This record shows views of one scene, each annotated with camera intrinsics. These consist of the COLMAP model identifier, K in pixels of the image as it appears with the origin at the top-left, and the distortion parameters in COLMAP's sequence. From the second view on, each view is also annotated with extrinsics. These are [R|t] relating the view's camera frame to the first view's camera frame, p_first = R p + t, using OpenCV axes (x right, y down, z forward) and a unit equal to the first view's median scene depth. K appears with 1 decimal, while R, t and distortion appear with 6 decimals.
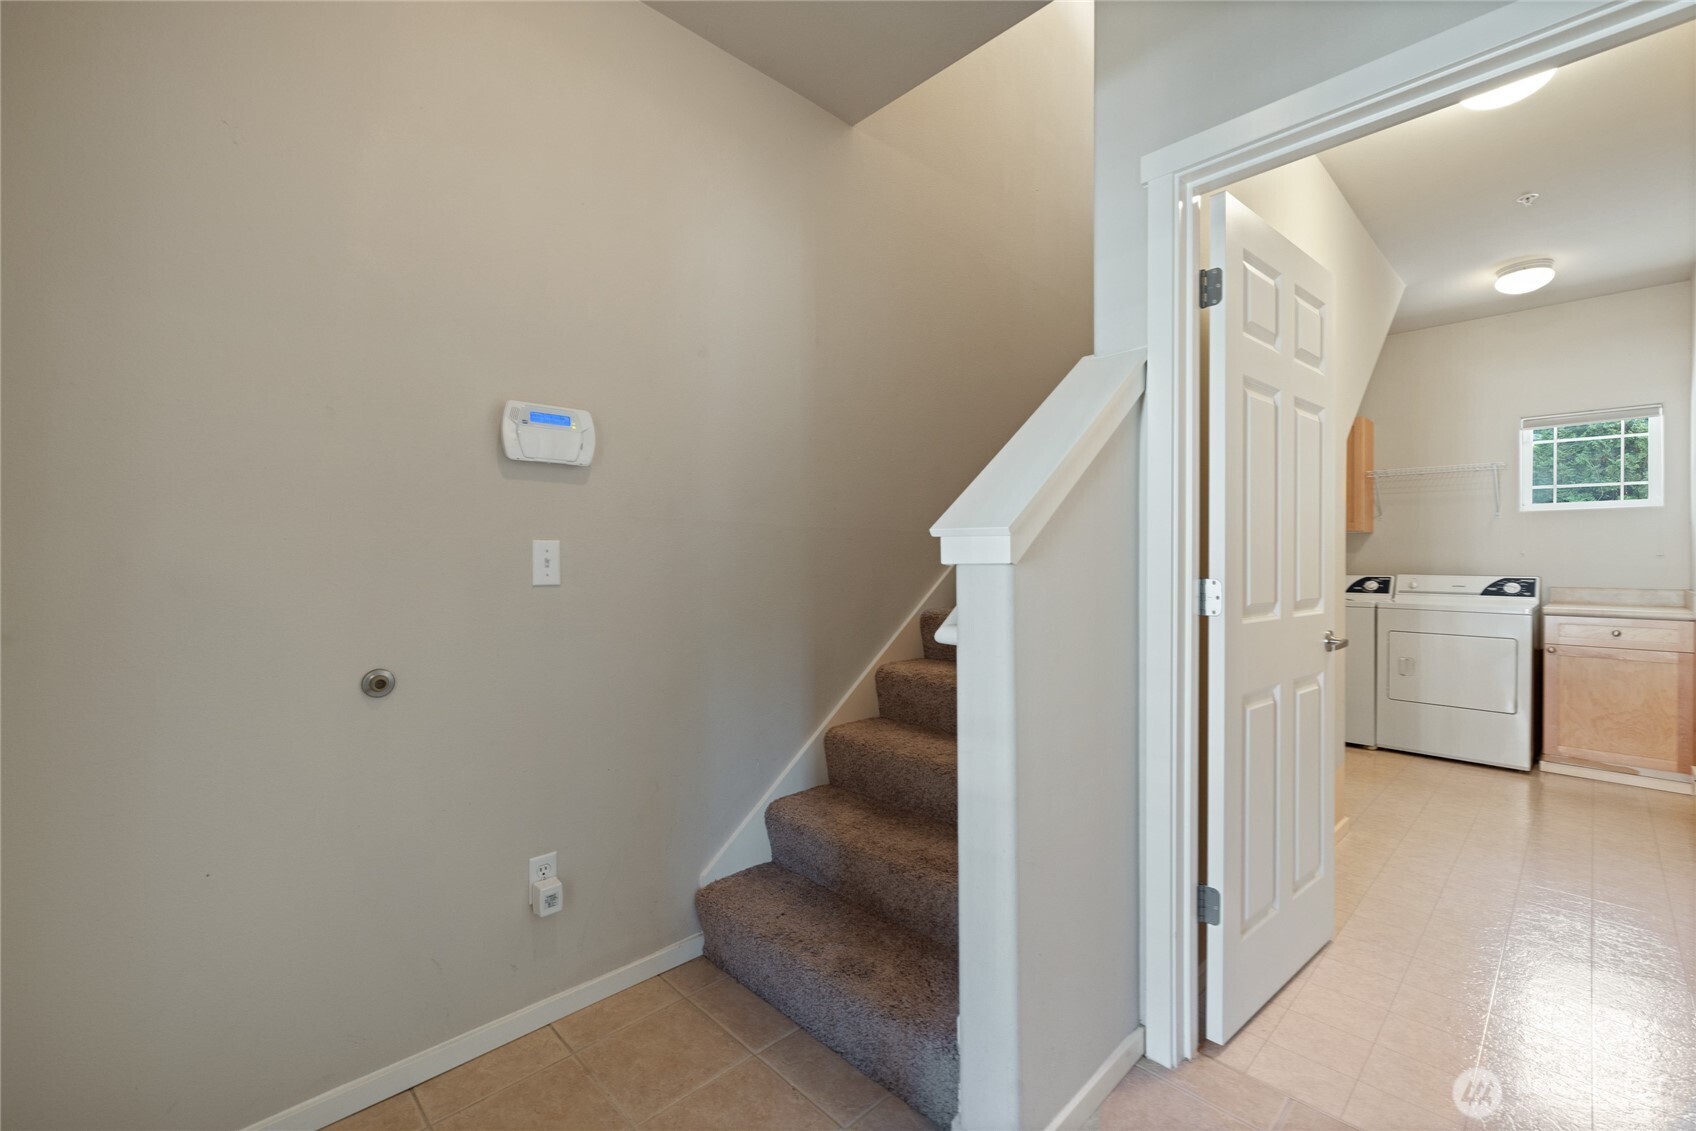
lens RADIAL K [[723.4, 0, 855.1], [0, 723.4, 561.8], [0, 0, 1]] dist [0.009557, -0.000564]
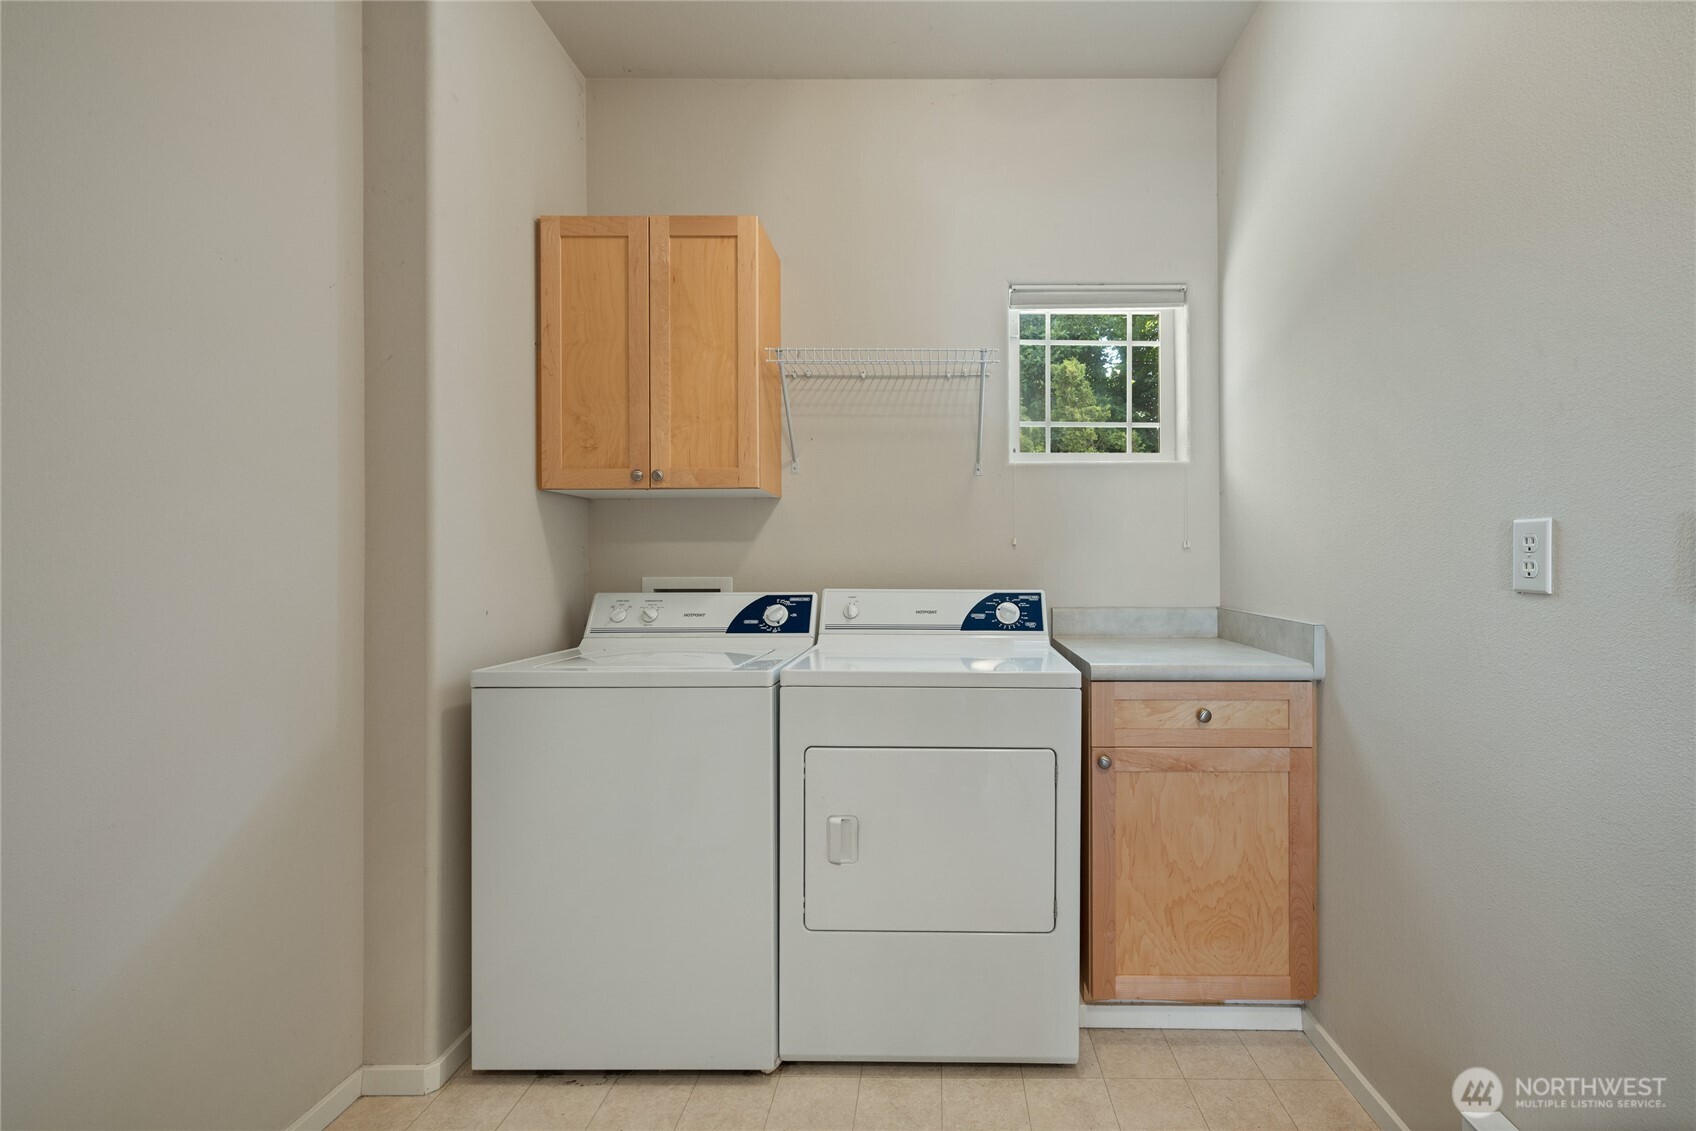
lens RADIAL K [[723.4, 0, 848.7], [0, 723.4, 562.8], [0, 0, 1]] dist [0.009557, -0.000564]
pose [[0.780665, -0.004640, 0.624932, 0.508966], [0.005560, 0.999984, 0.000479, 0.001033], [-0.624924, 0.003101, 0.780679, 0.681452]]
